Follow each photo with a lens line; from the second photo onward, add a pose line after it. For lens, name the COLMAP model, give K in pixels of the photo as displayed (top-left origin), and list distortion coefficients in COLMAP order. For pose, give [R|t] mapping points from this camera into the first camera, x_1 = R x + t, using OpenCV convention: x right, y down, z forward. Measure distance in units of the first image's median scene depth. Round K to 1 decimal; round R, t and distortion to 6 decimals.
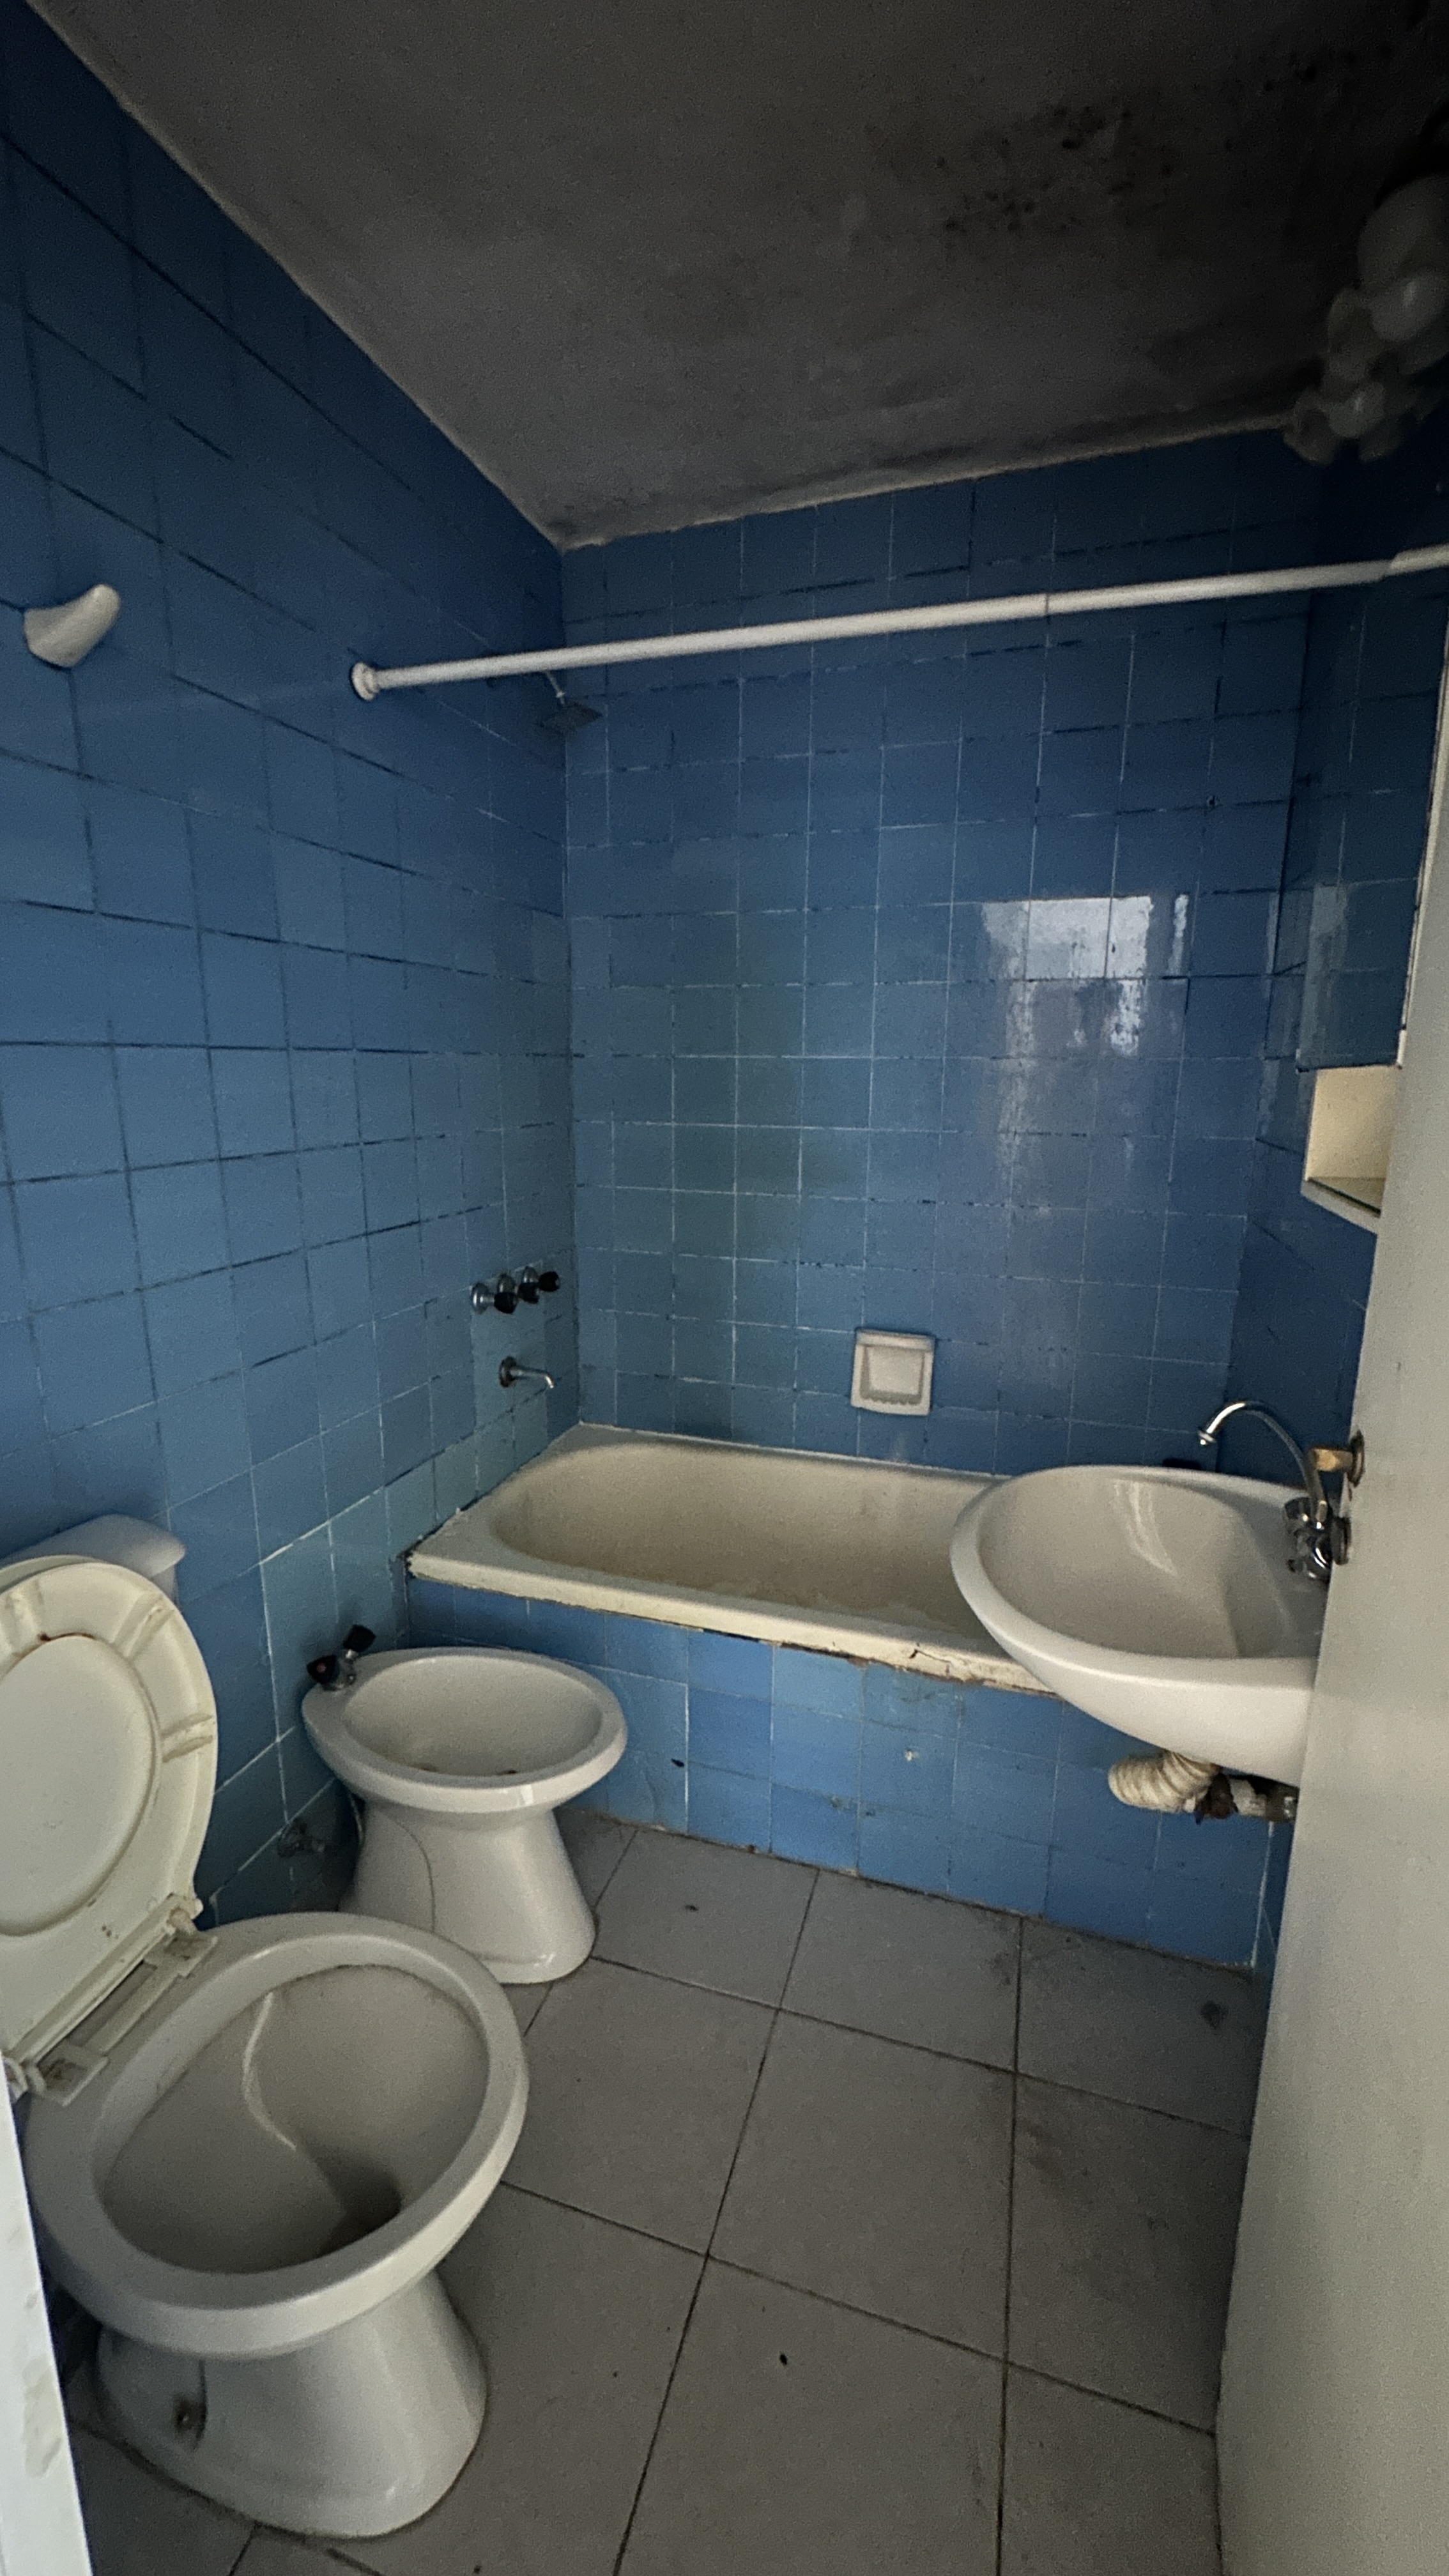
lens RADIAL K [[1038.1, 0, 722.1], [0, 1038.1, 1282.8], [0, 0, 1]] dist [-0.001678, 0.000167]
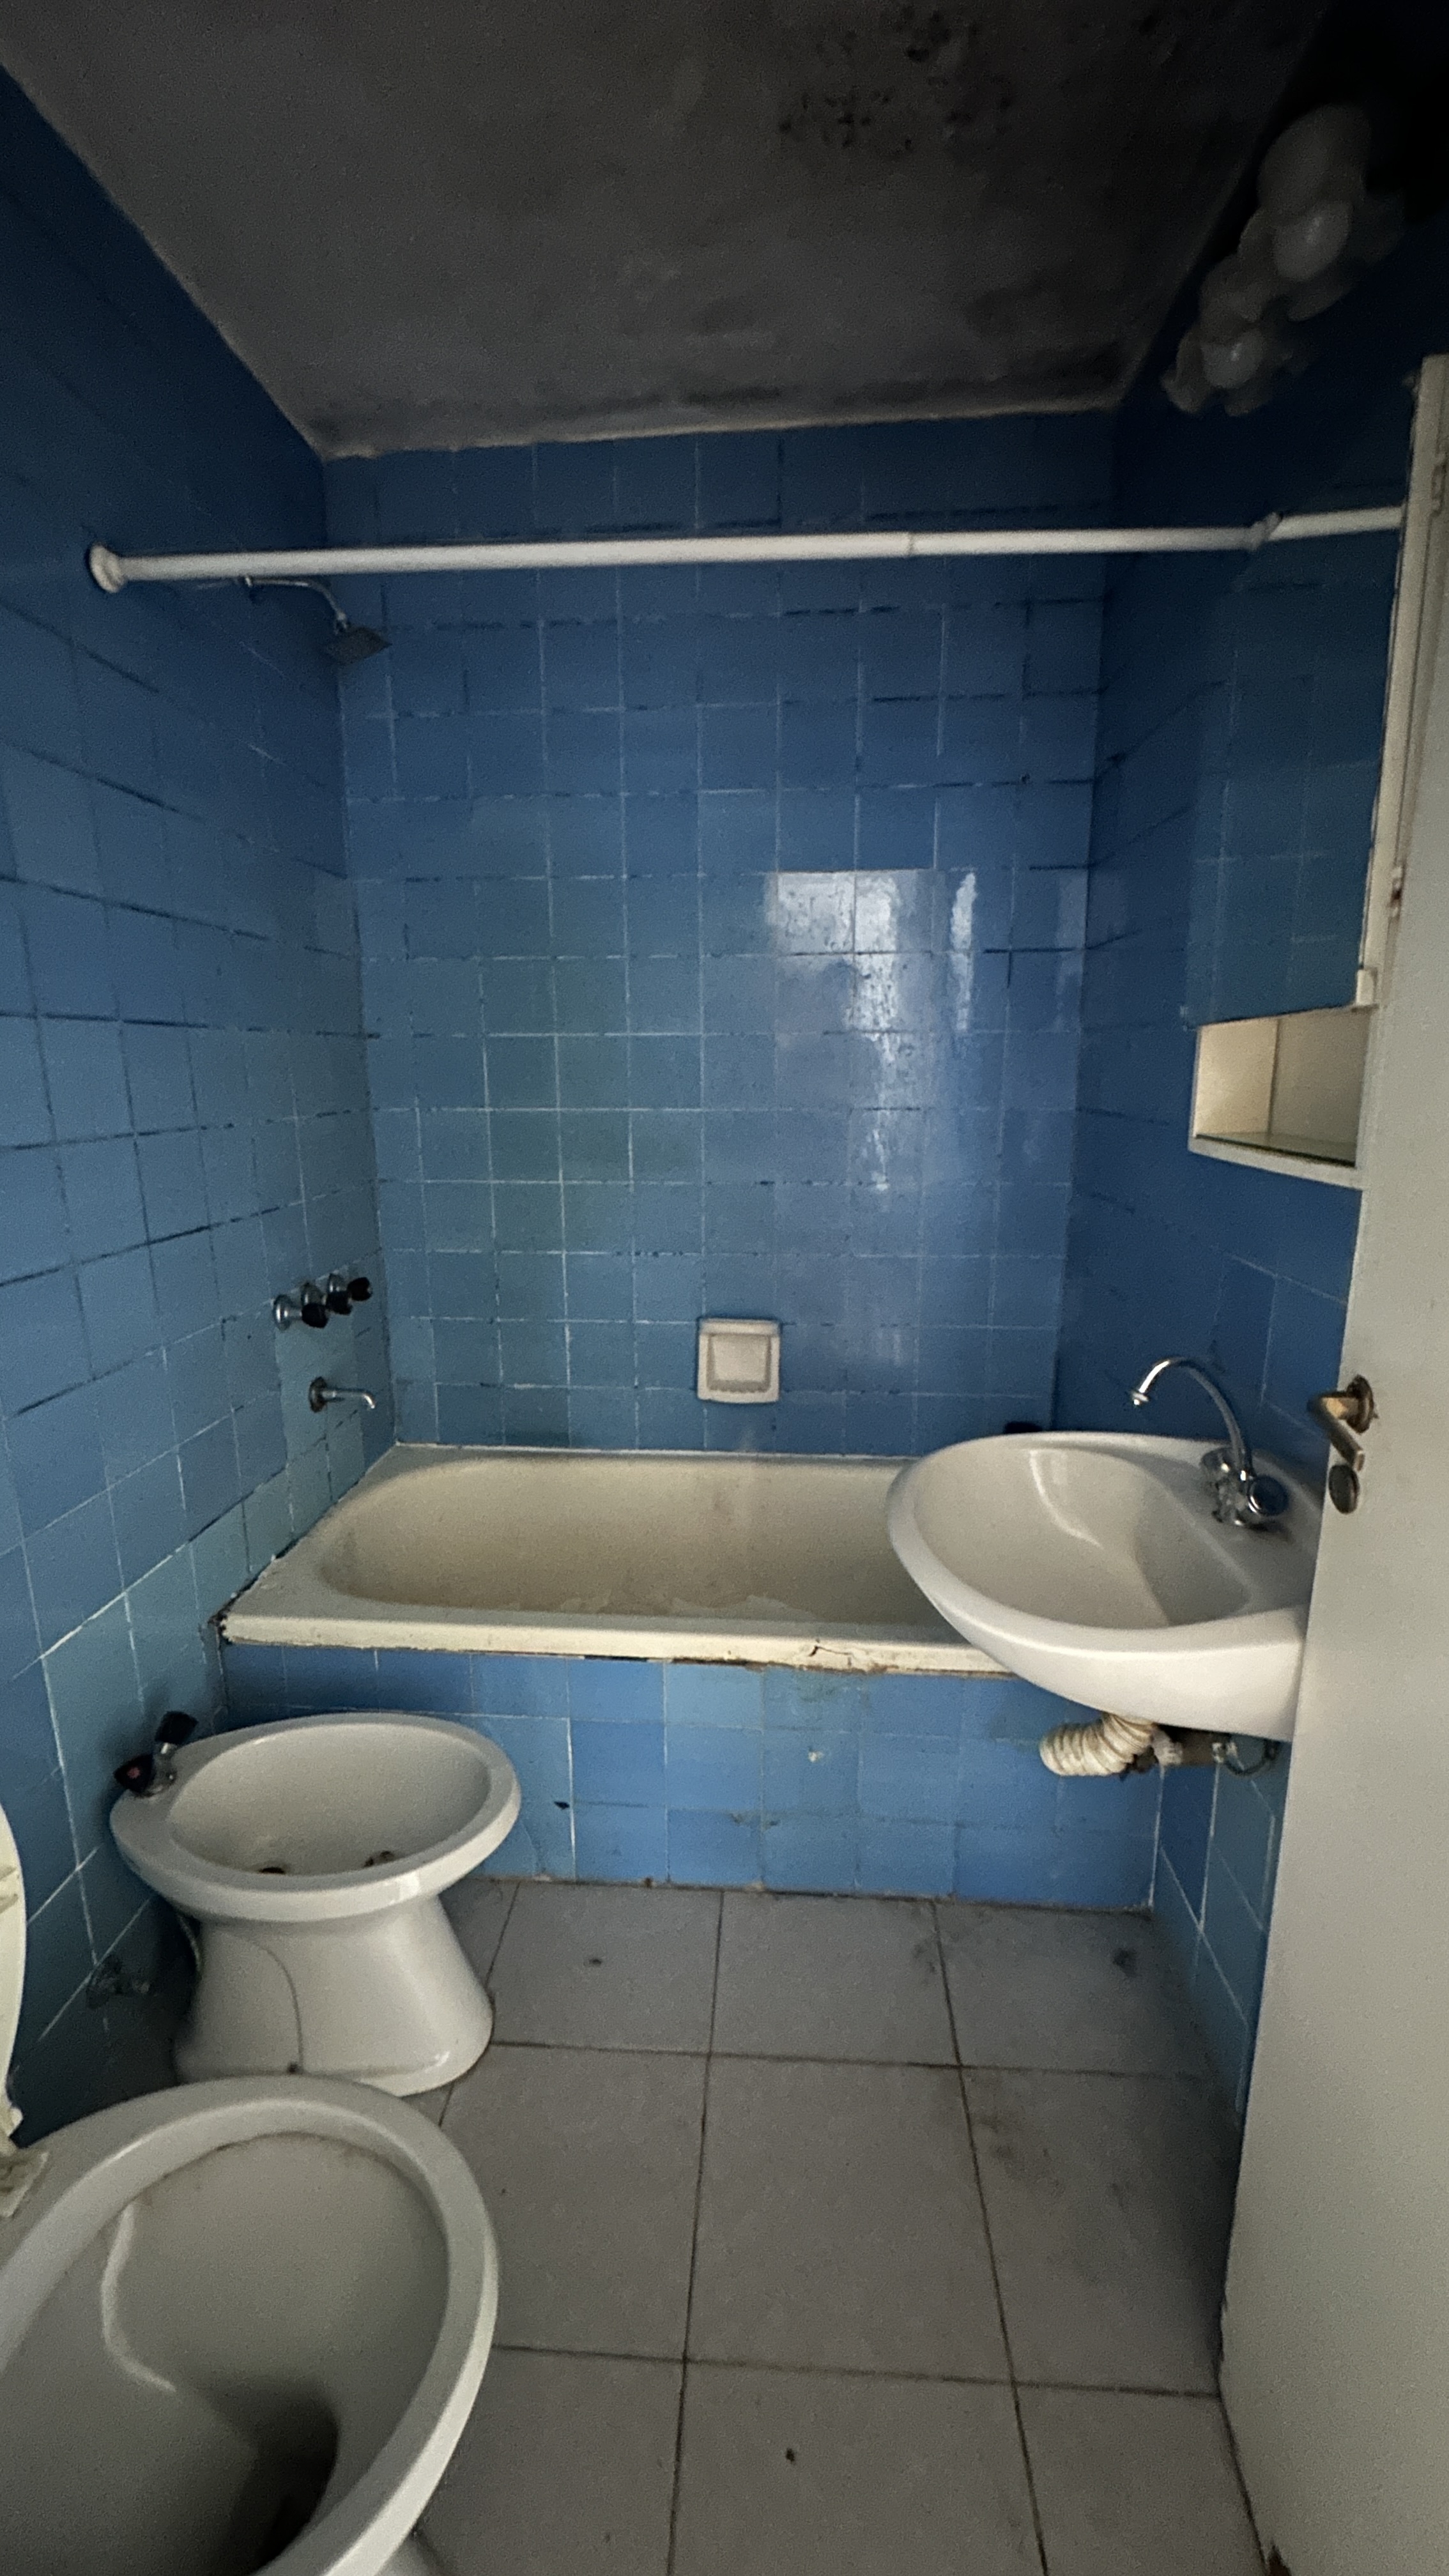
lens RADIAL K [[1029.4, 0, 721.7], [0, 1029.4, 1287.6], [0, 0, 1]] dist [-0.001737, 0.000053]
pose [[0.970604, -0.062119, 0.232528, -0.090368], [0.060248, 0.998068, 0.015150, 0.003869], [-0.233020, -0.000695, 0.972472, 0.090623]]
